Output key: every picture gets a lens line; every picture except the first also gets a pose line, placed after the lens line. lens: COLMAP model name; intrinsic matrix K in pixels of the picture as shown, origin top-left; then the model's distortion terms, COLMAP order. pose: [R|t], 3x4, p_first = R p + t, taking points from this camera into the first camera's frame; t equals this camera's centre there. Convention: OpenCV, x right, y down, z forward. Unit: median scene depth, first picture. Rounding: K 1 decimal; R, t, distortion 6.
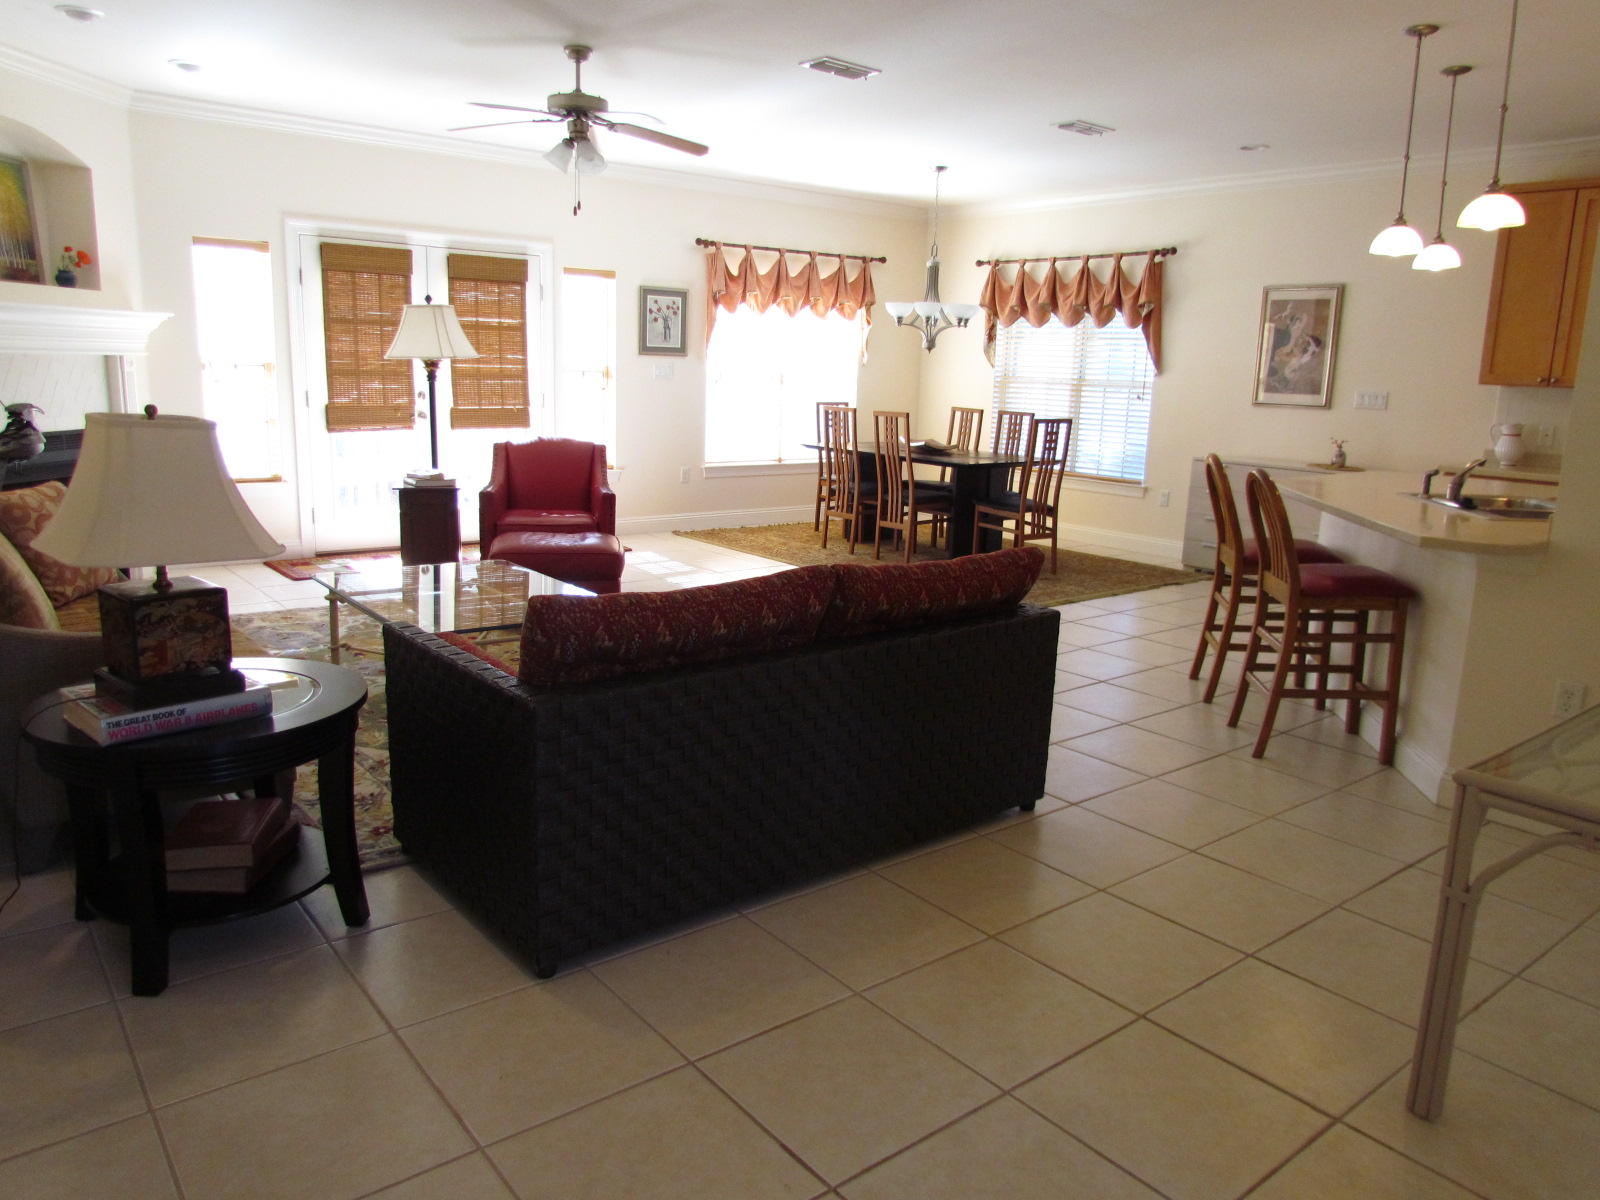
lens RADIAL K [[1136.9, 0, 800.0], [0, 1136.9, 600.0], [0, 0, 1]] dist [-0.012280, -0.002142]
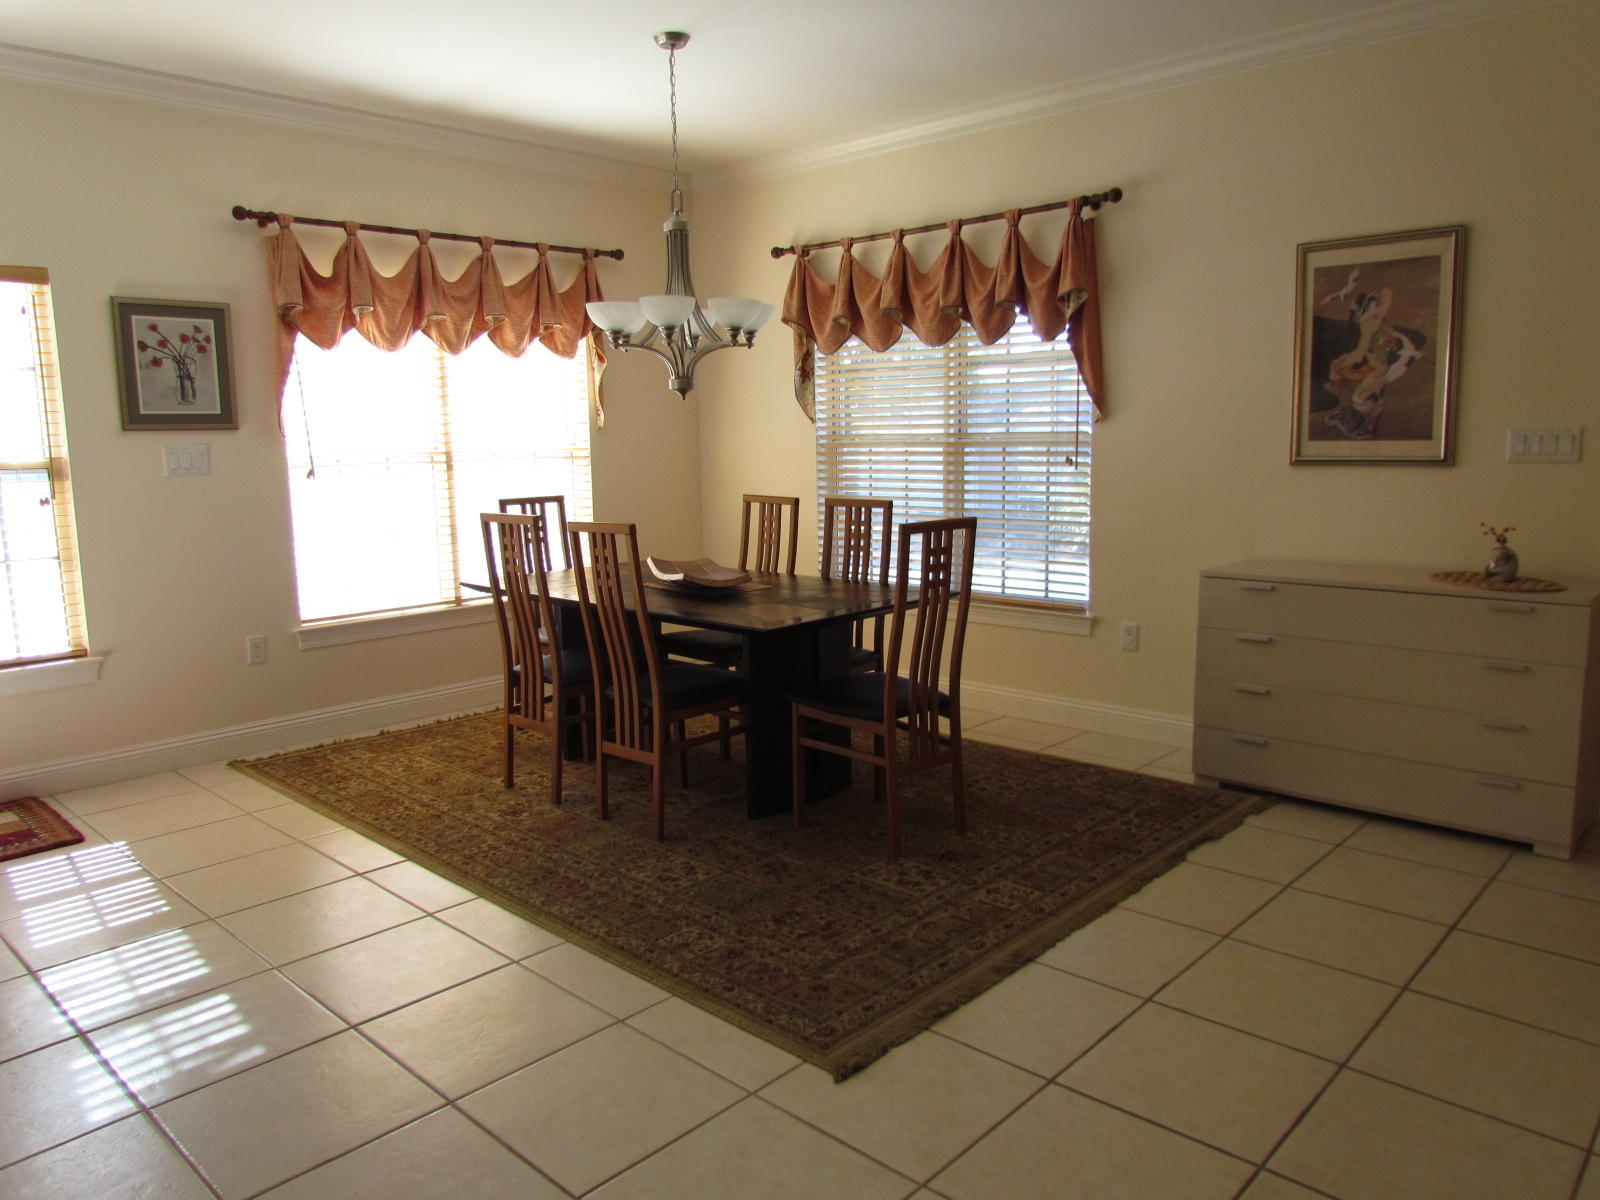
lens RADIAL K [[1135.3, 0, 800.0], [0, 1135.3, 600.0], [0, 0, 1]] dist [-0.004011, -0.000925]
pose [[0.988690, -0.069946, 0.132662, 0.085369], [0.077349, 0.995673, -0.051494, -0.089826], [-0.128487, 0.061173, 0.989823, 0.457267]]
